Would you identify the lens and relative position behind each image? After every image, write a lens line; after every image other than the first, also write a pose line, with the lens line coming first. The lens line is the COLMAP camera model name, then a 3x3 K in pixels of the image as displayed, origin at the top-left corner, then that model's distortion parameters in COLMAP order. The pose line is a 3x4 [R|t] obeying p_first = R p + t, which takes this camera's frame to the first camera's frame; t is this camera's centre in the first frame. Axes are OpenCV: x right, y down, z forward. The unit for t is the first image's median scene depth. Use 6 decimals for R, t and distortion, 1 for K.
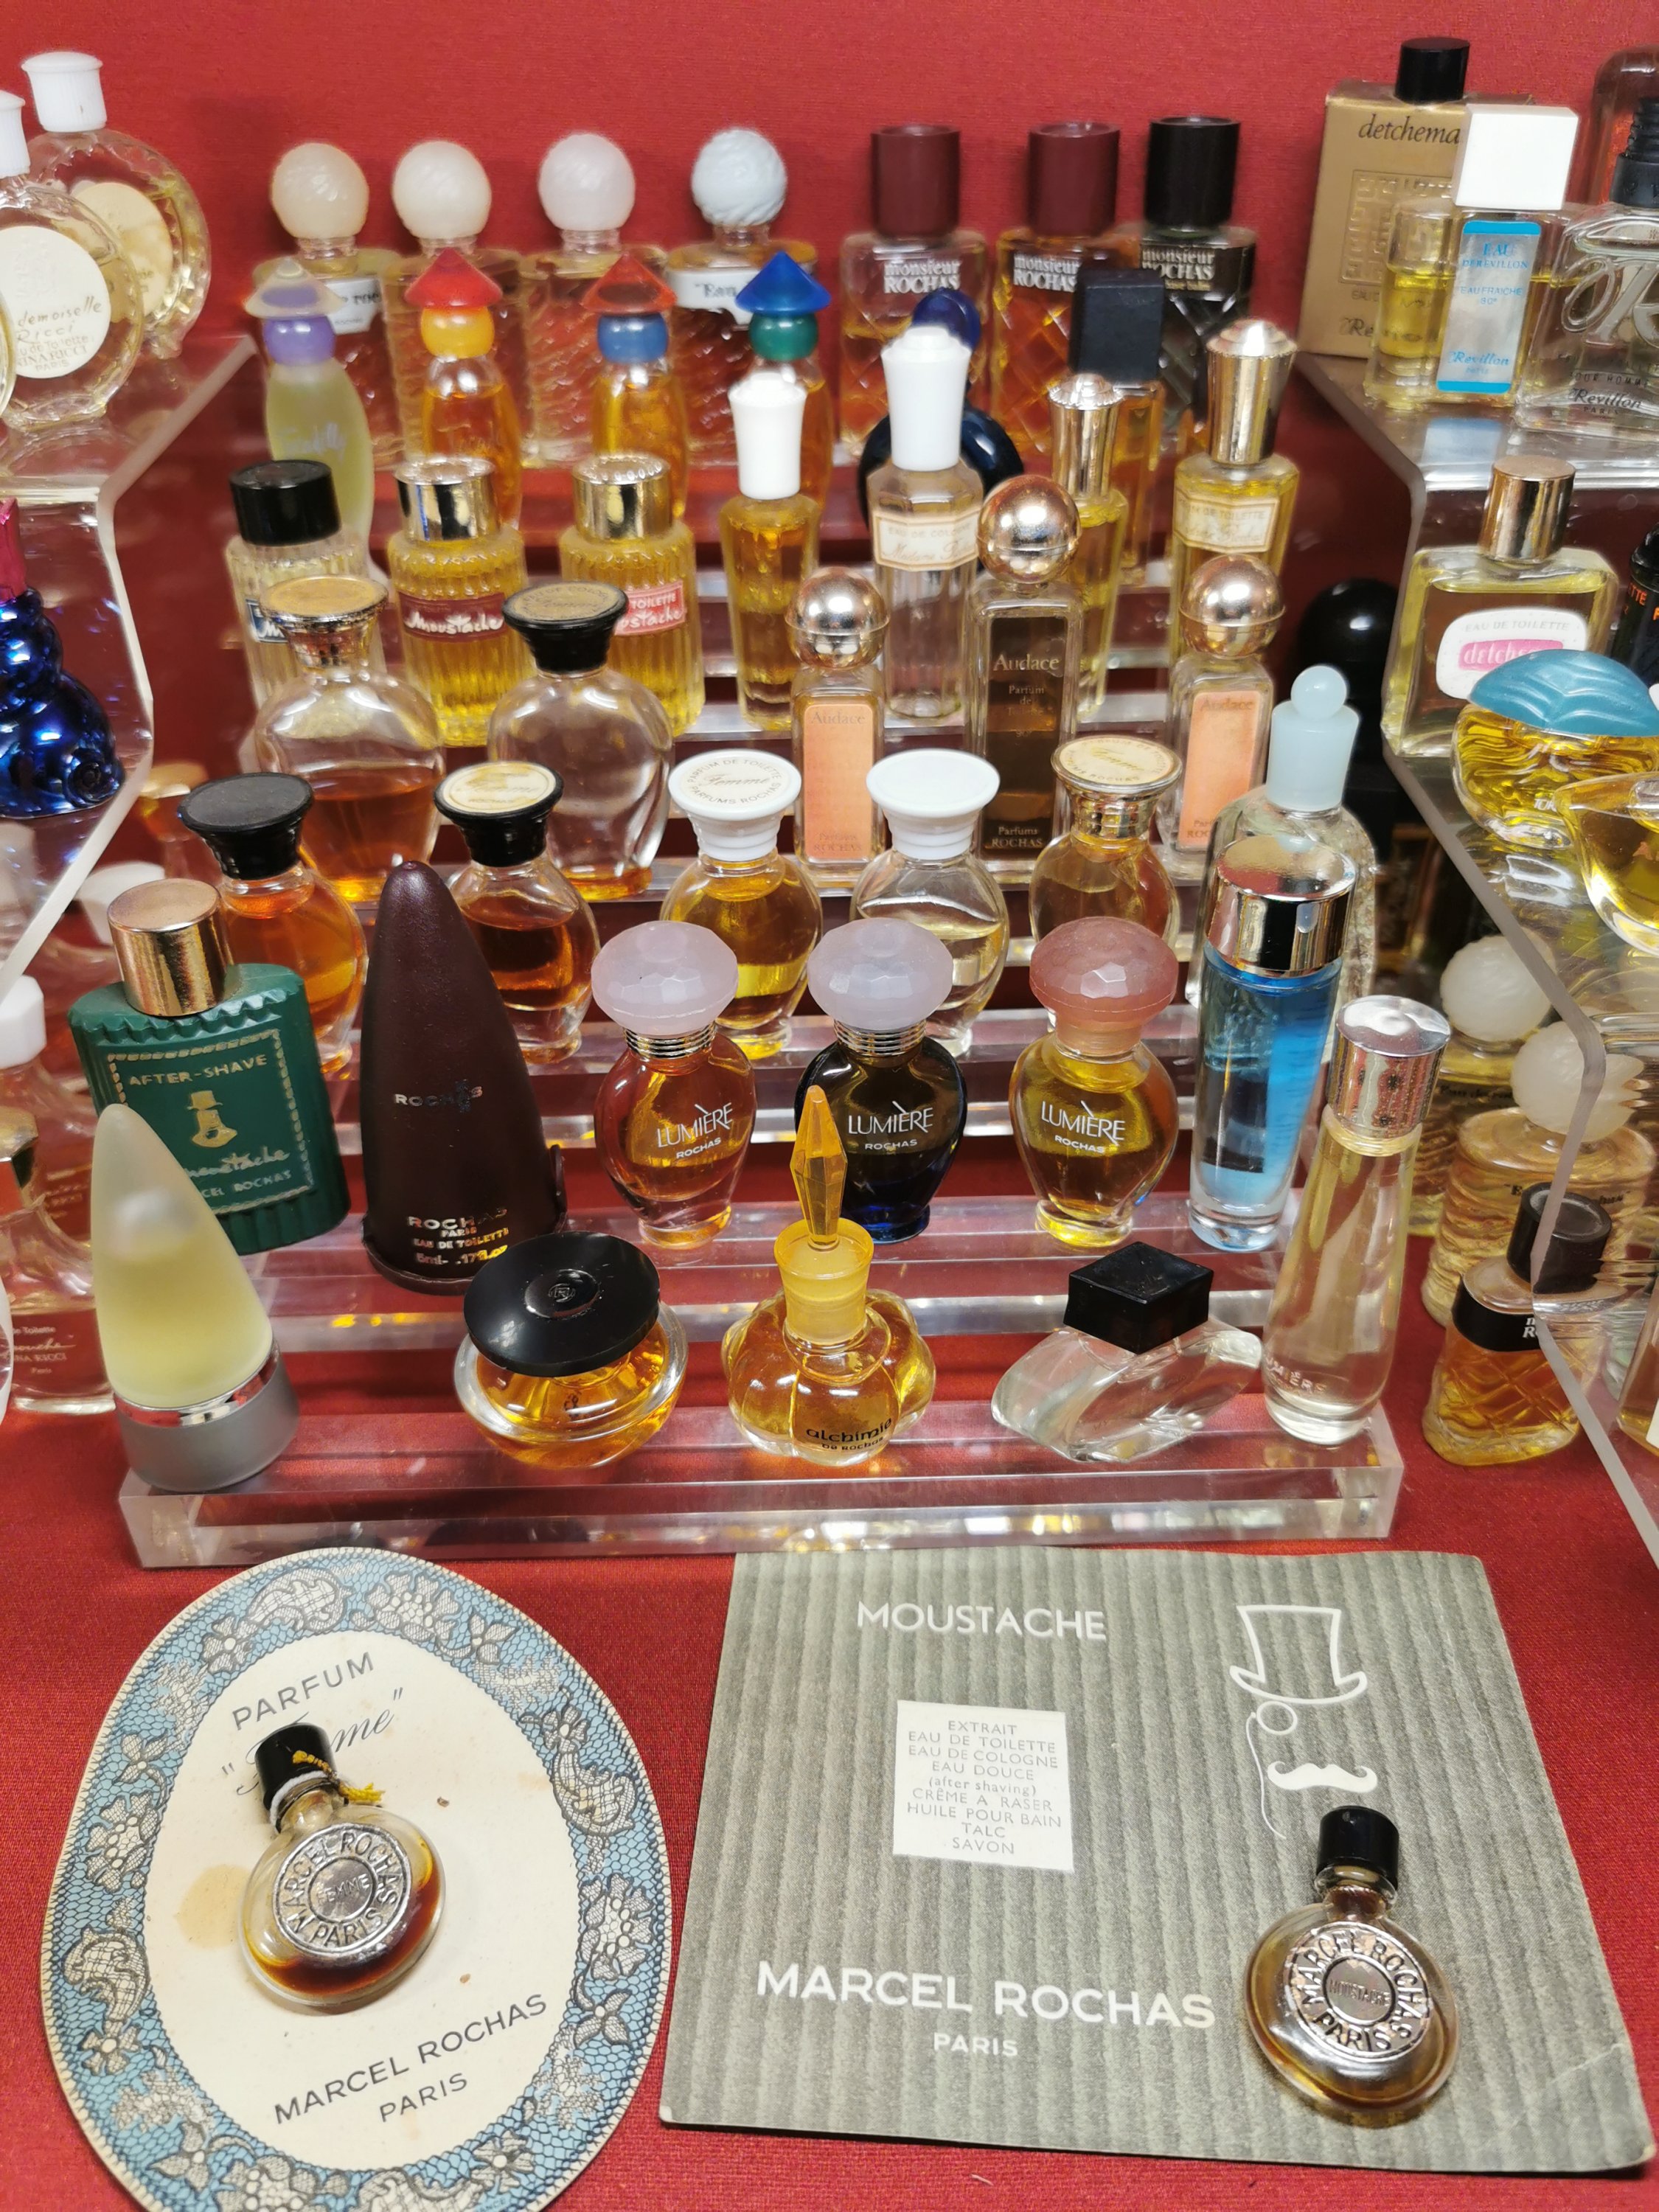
lens RADIAL K [[1769.6, 0, 836.1], [0, 1769.6, 1100.3], [0, 0, 1]] dist [0.032287, -0.072019]
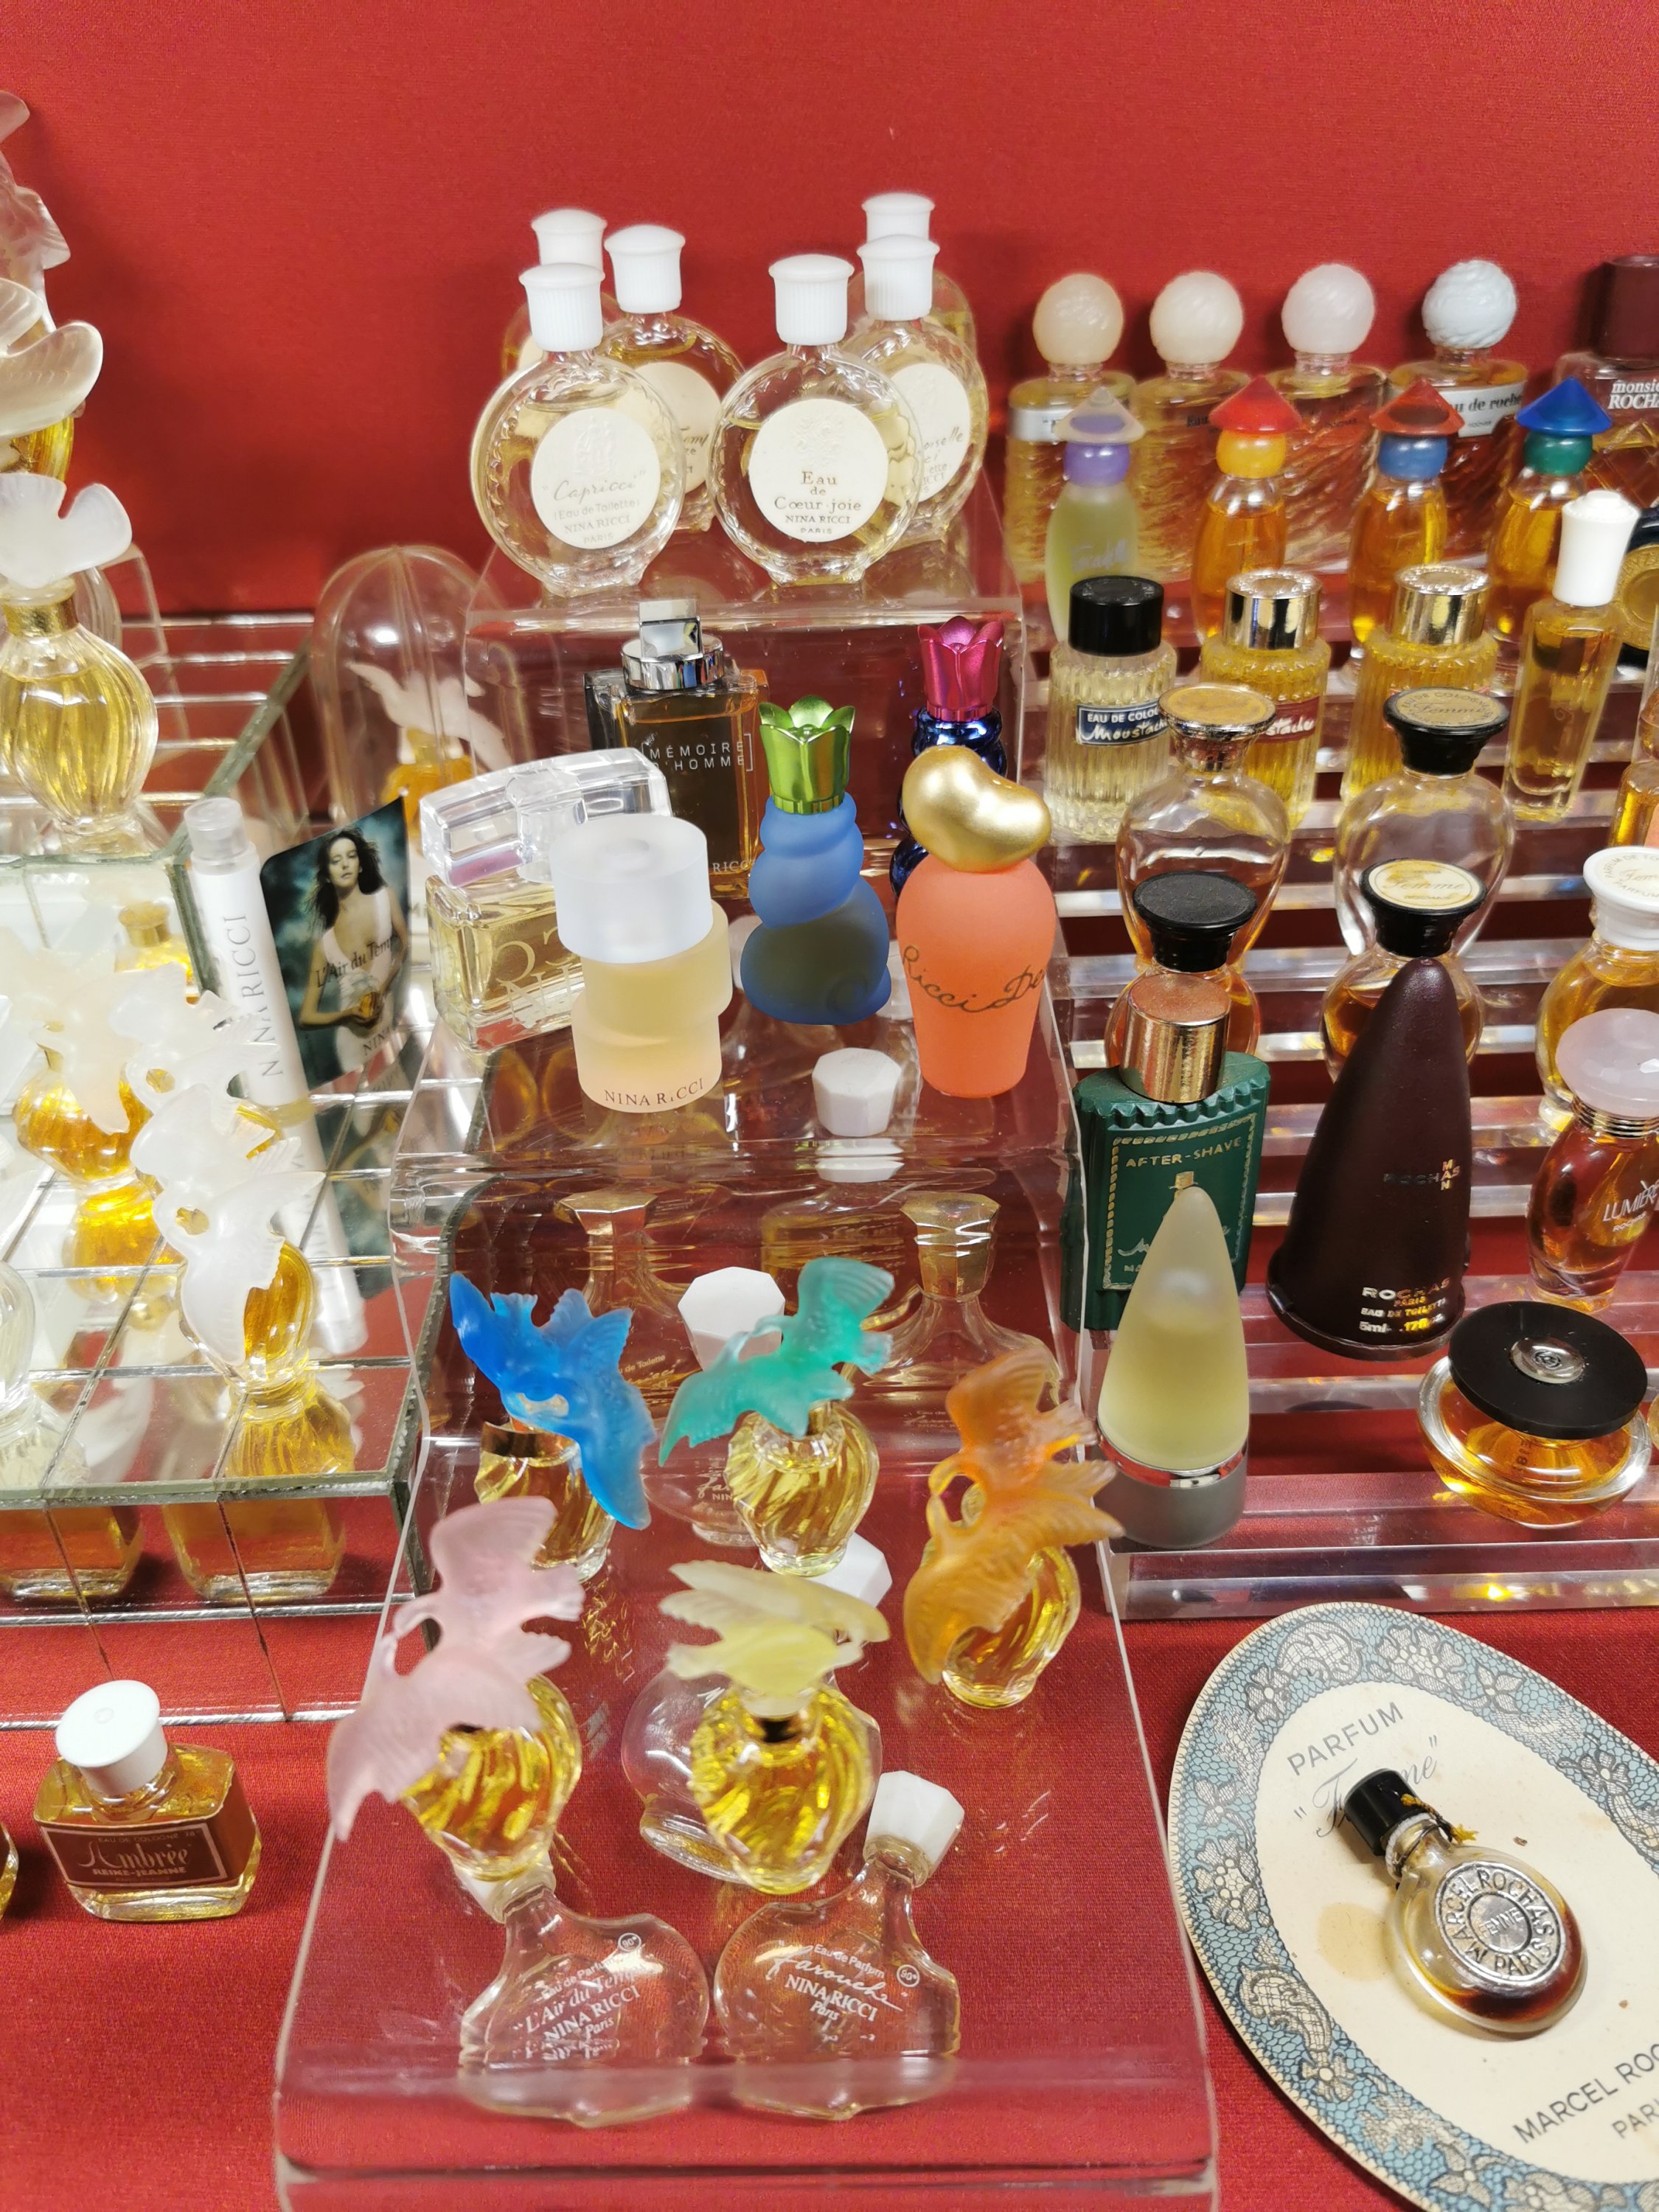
lens RADIAL K [[1769.6, 0, 821.9], [0, 1769.6, 1100.5], [0, 0, 1]] dist [0.032287, -0.072019]
pose [[0.999832, -0.009258, -0.015826, -0.575370], [0.008779, 0.999509, -0.030085, -0.018231], [0.016097, 0.029941, 0.999422, -0.073320]]
